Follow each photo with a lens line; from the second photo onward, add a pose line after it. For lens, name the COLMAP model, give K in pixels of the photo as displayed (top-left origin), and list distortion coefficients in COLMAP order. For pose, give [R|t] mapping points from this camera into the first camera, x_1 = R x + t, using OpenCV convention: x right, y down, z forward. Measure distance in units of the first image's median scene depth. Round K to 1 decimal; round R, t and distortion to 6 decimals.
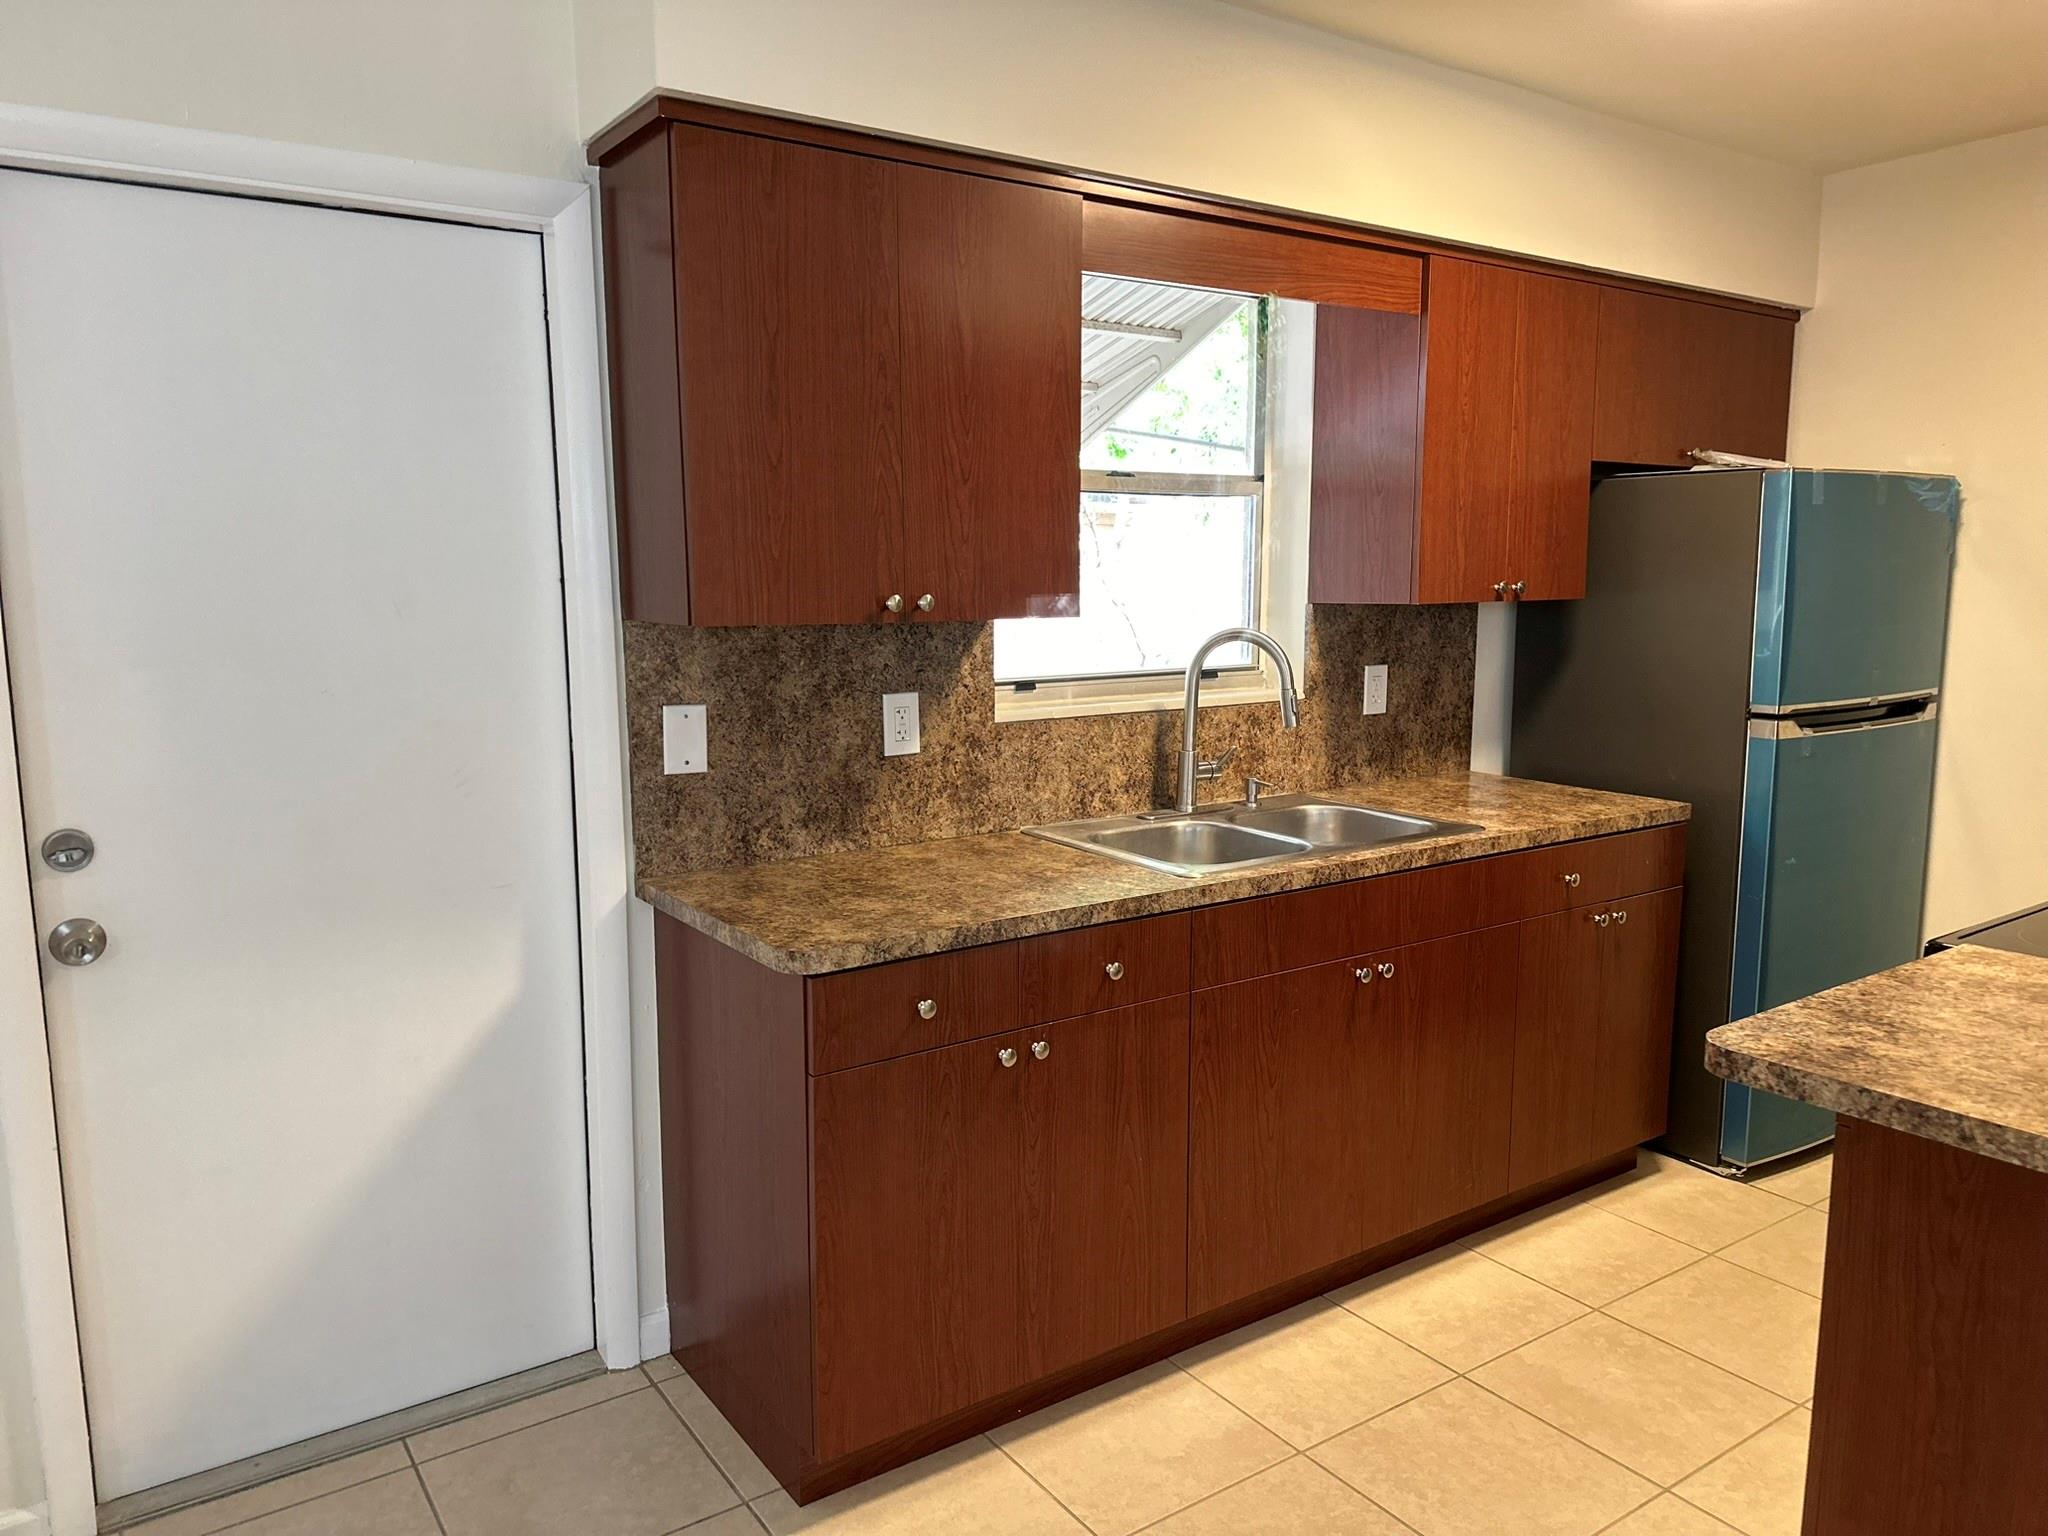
lens RADIAL K [[1422.9, 0, 1038.5], [0, 1422.9, 780.9], [0, 0, 1]] dist [0.123969, -0.203753]
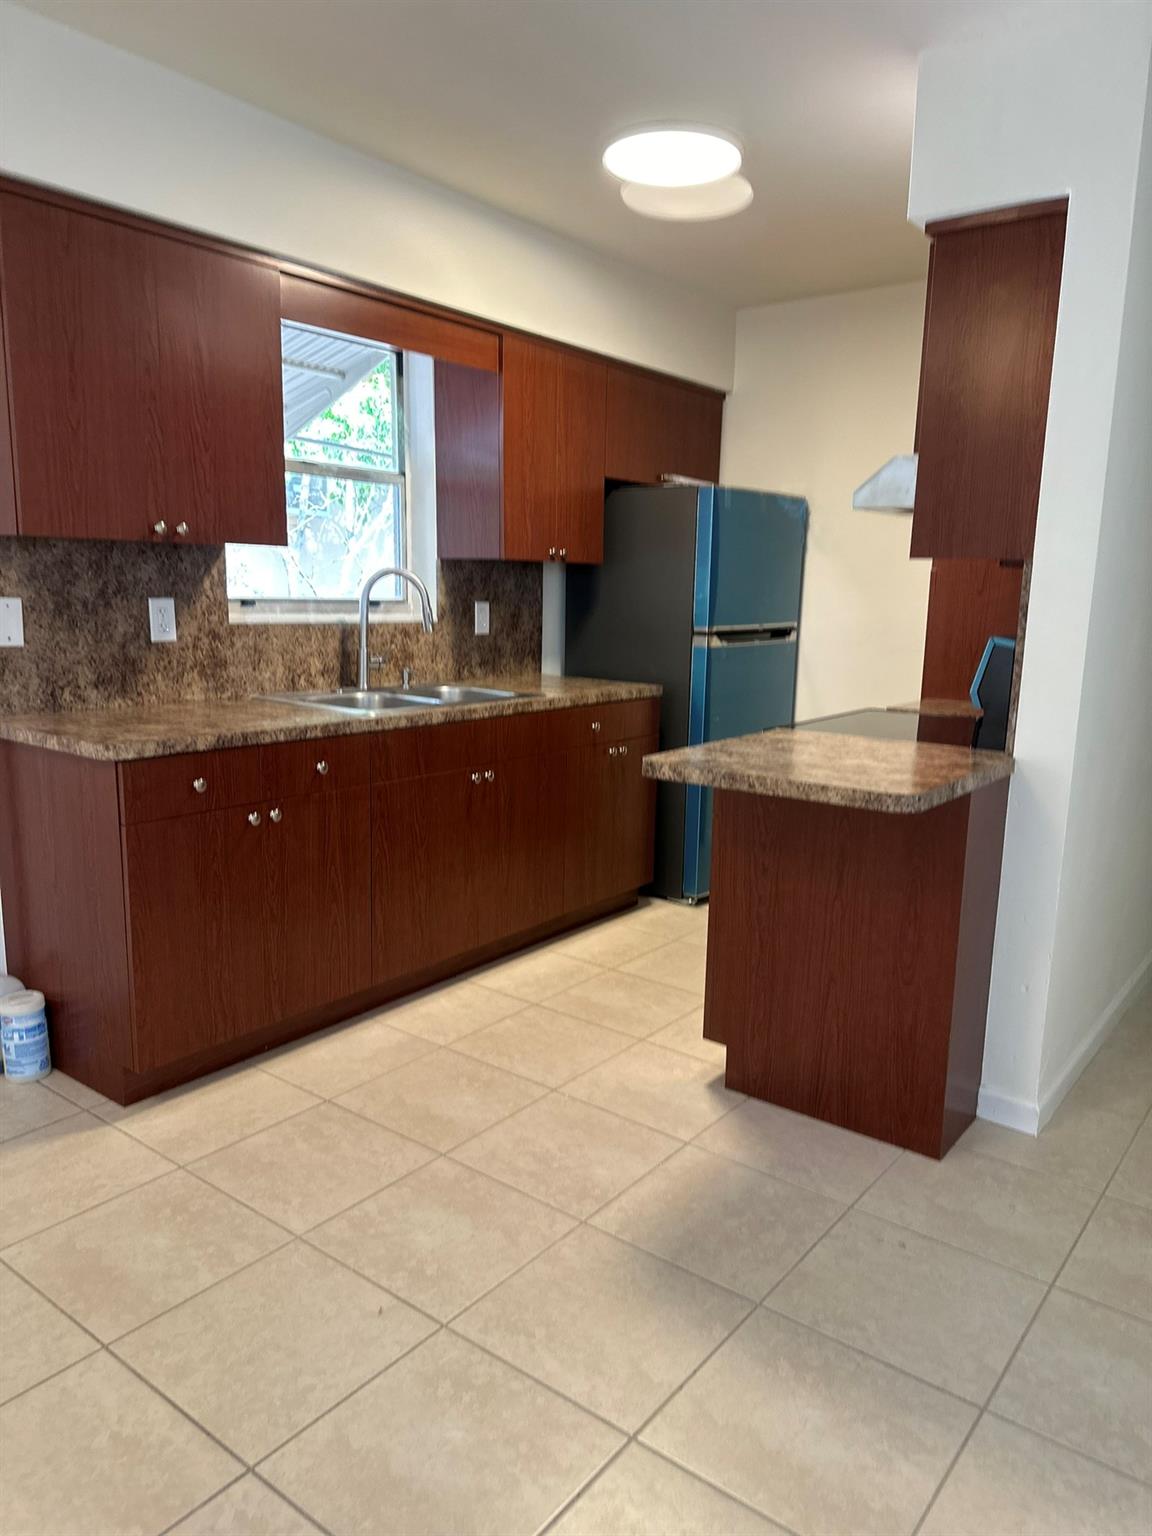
lens RADIAL K [[1063.0, 0, 580.0], [0, 1063.0, 788.7], [0, 0, 1]] dist [0.194884, -0.408681]
pose [[0.952318, -0.033609, 0.303251, -0.030518], [0.020234, 0.998683, 0.047142, 0.085920], [-0.304437, -0.038758, 0.951744, -0.194083]]
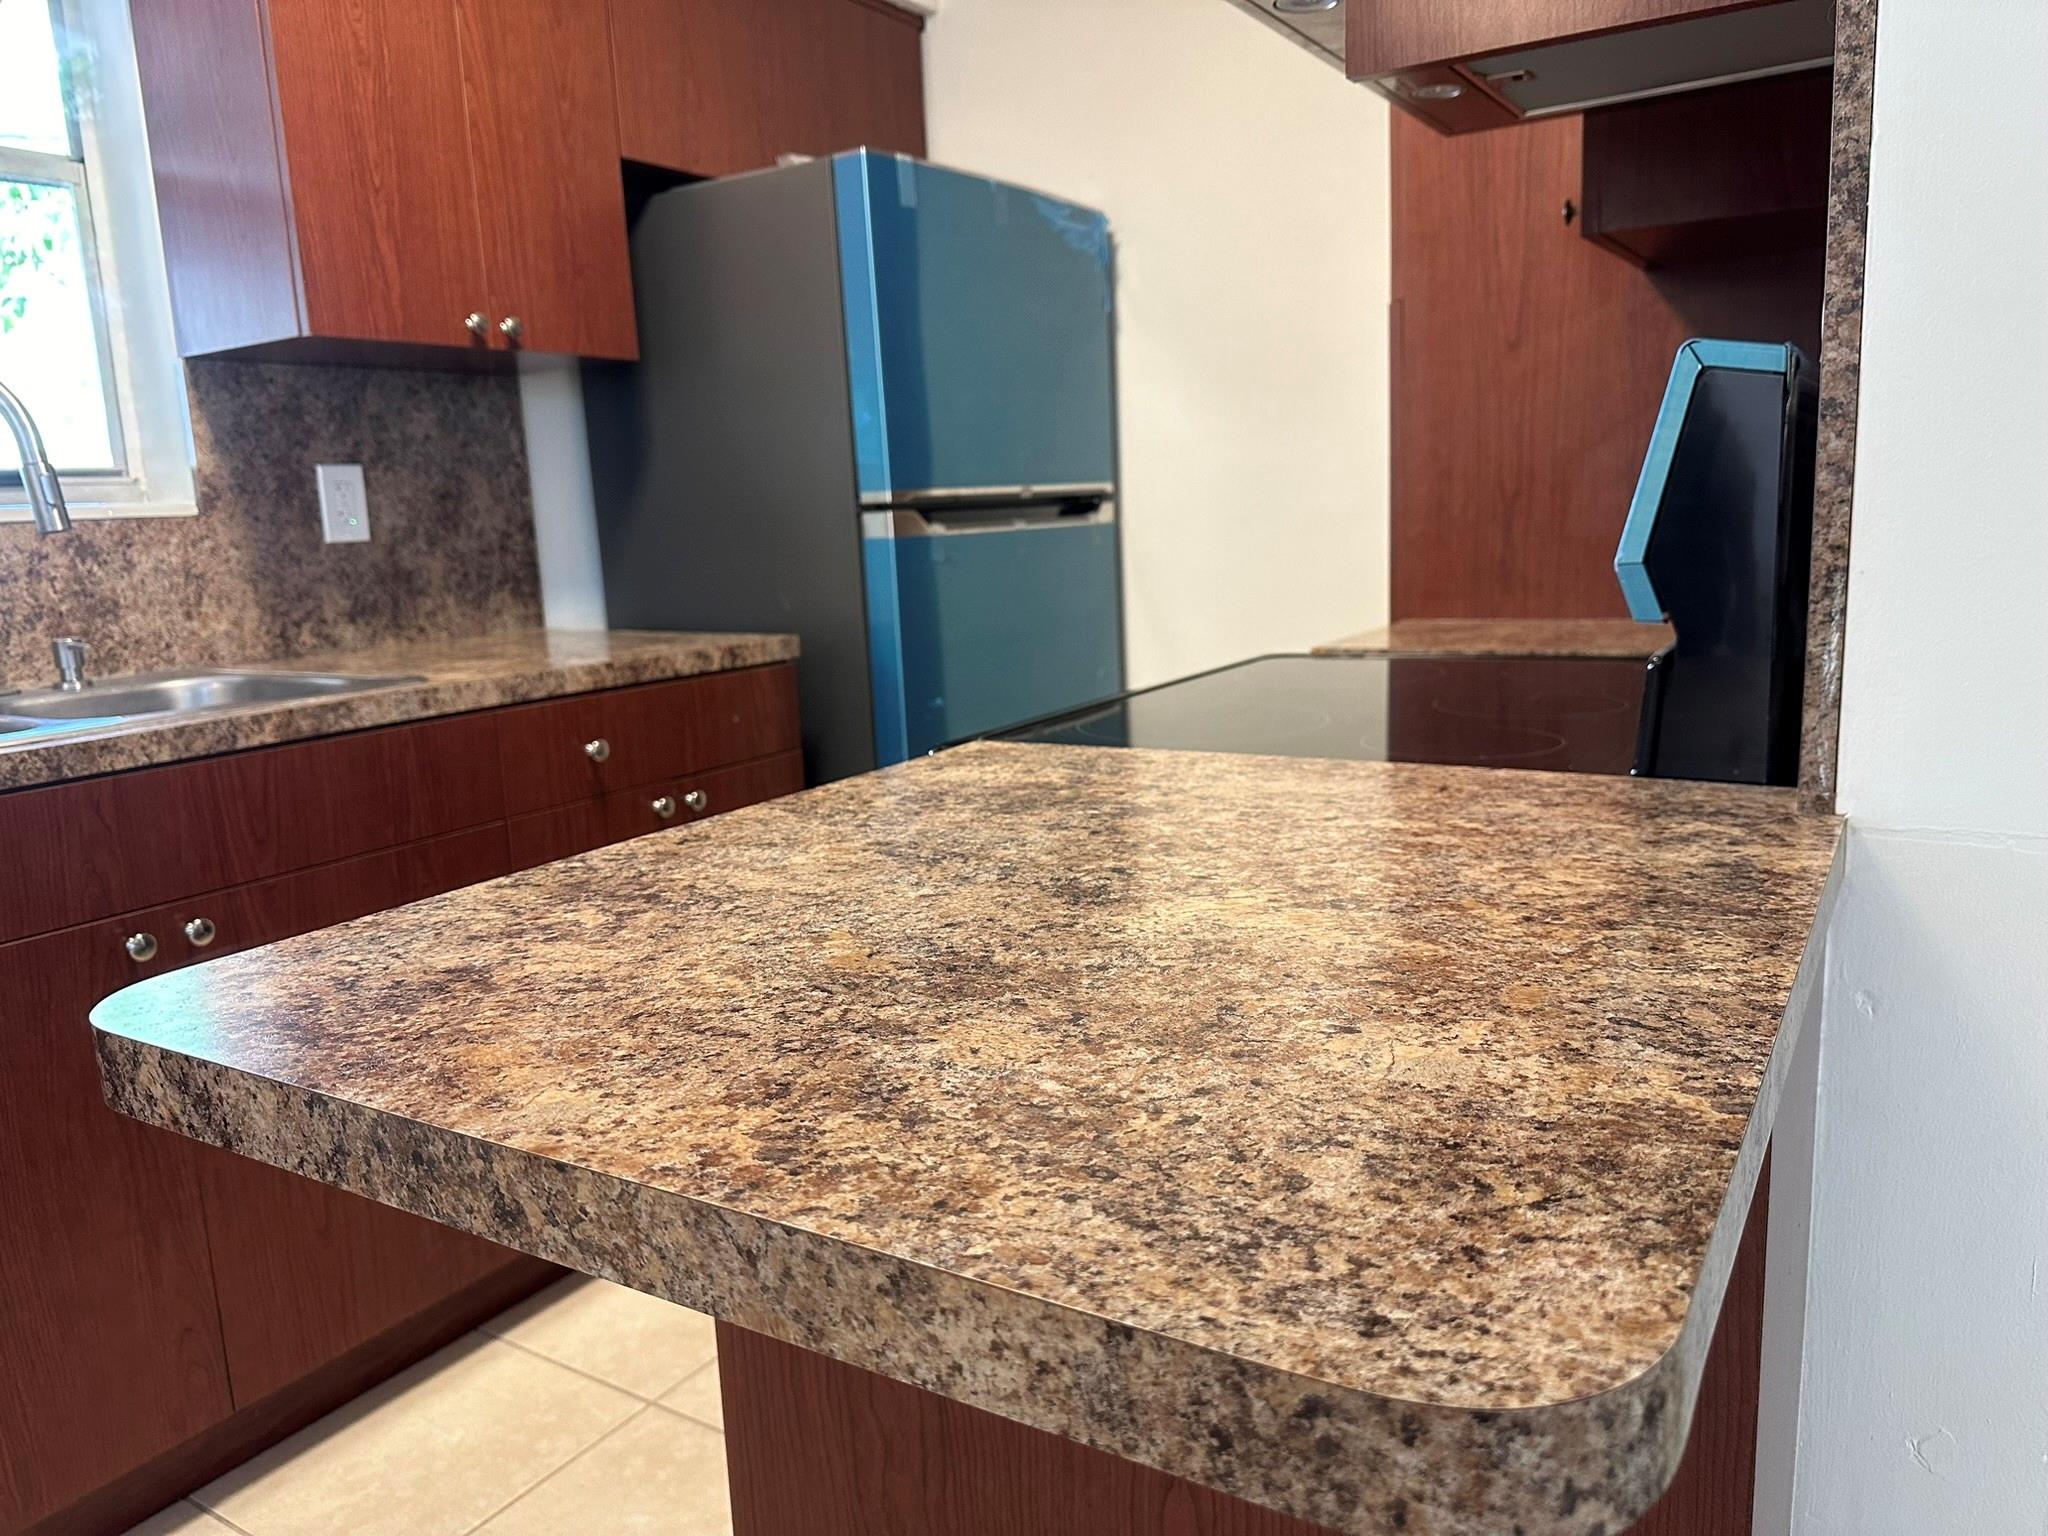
lens RADIAL K [[1461.4, 0, 1028.7], [0, 1461.4, 768.5], [0, 0, 1]] dist [0.012787, -0.009040]
pose [[0.919860, -0.105350, 0.377835, 0.315125], [0.097672, 0.994435, 0.039487, 0.073333], [-0.379892, 0.000581, 0.925031, 0.326280]]
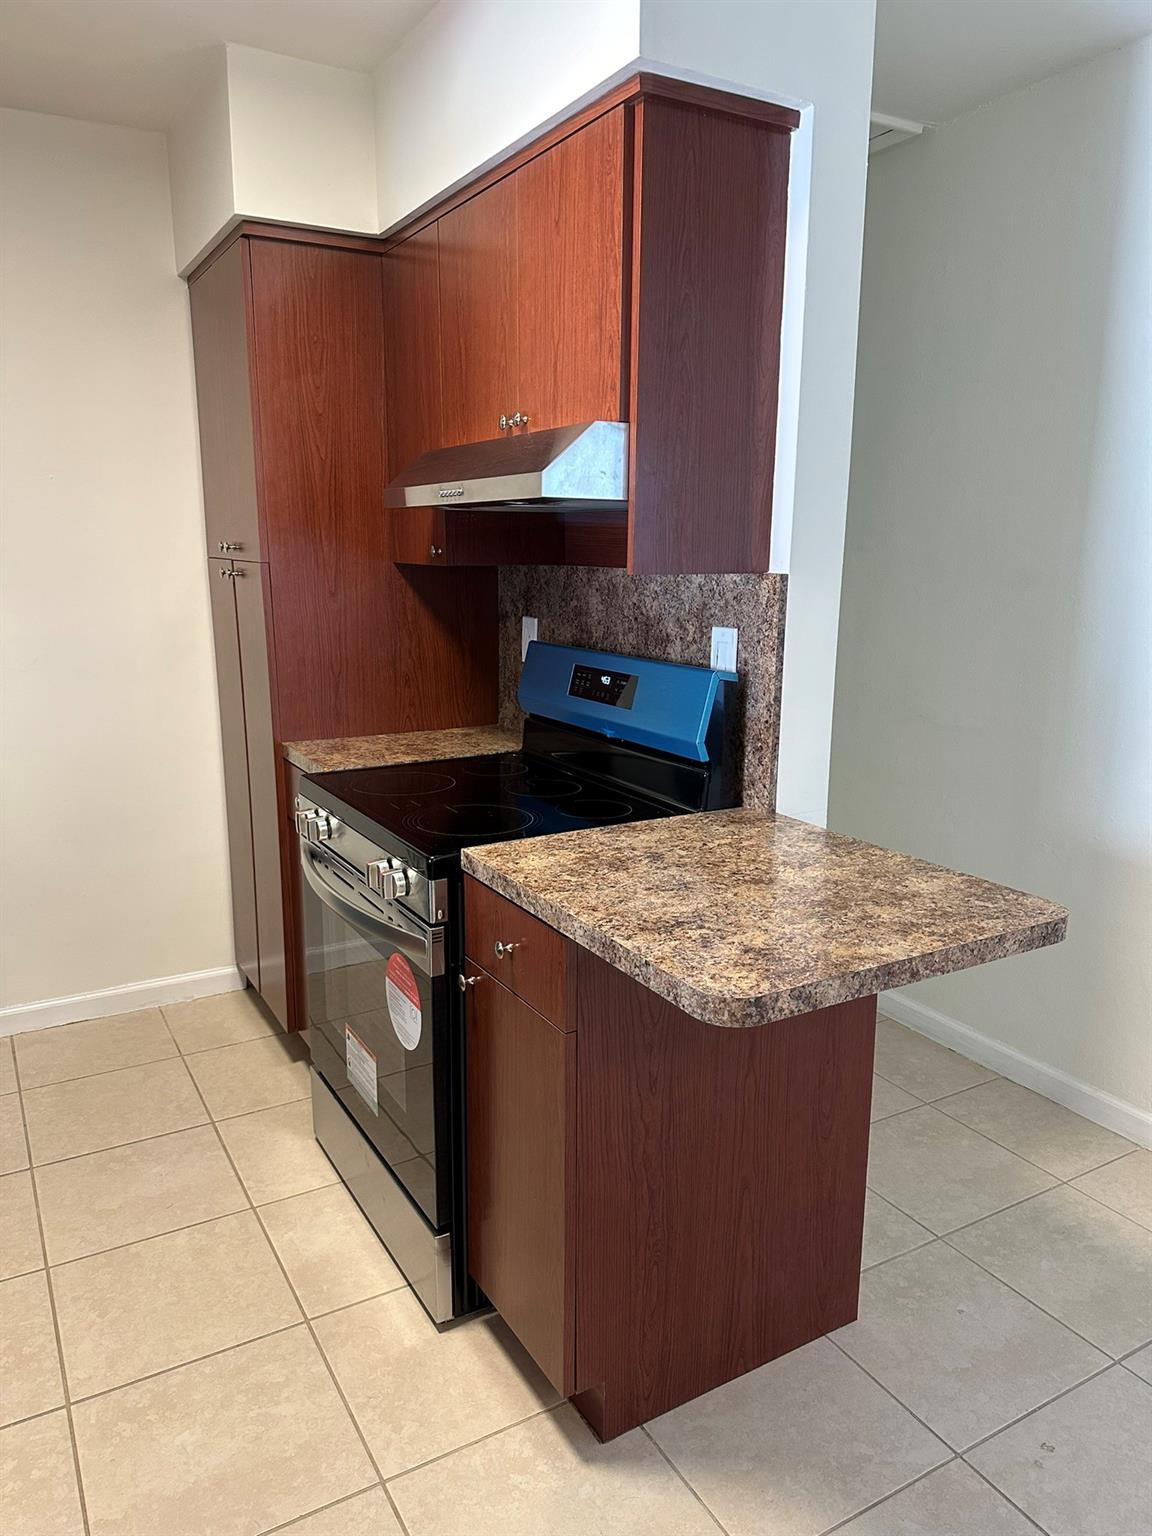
lens RADIAL K [[1064.2, 0, 572.4], [0, 1064.2, 776.9], [0, 0, 1]] dist [0.114895, -0.138355]
pose [[0.081554, -0.209325, 0.974439, -0.130861], [0.140766, 0.970315, 0.196658, -0.072916], [-0.986678, 0.121130, 0.108599, 0.581101]]
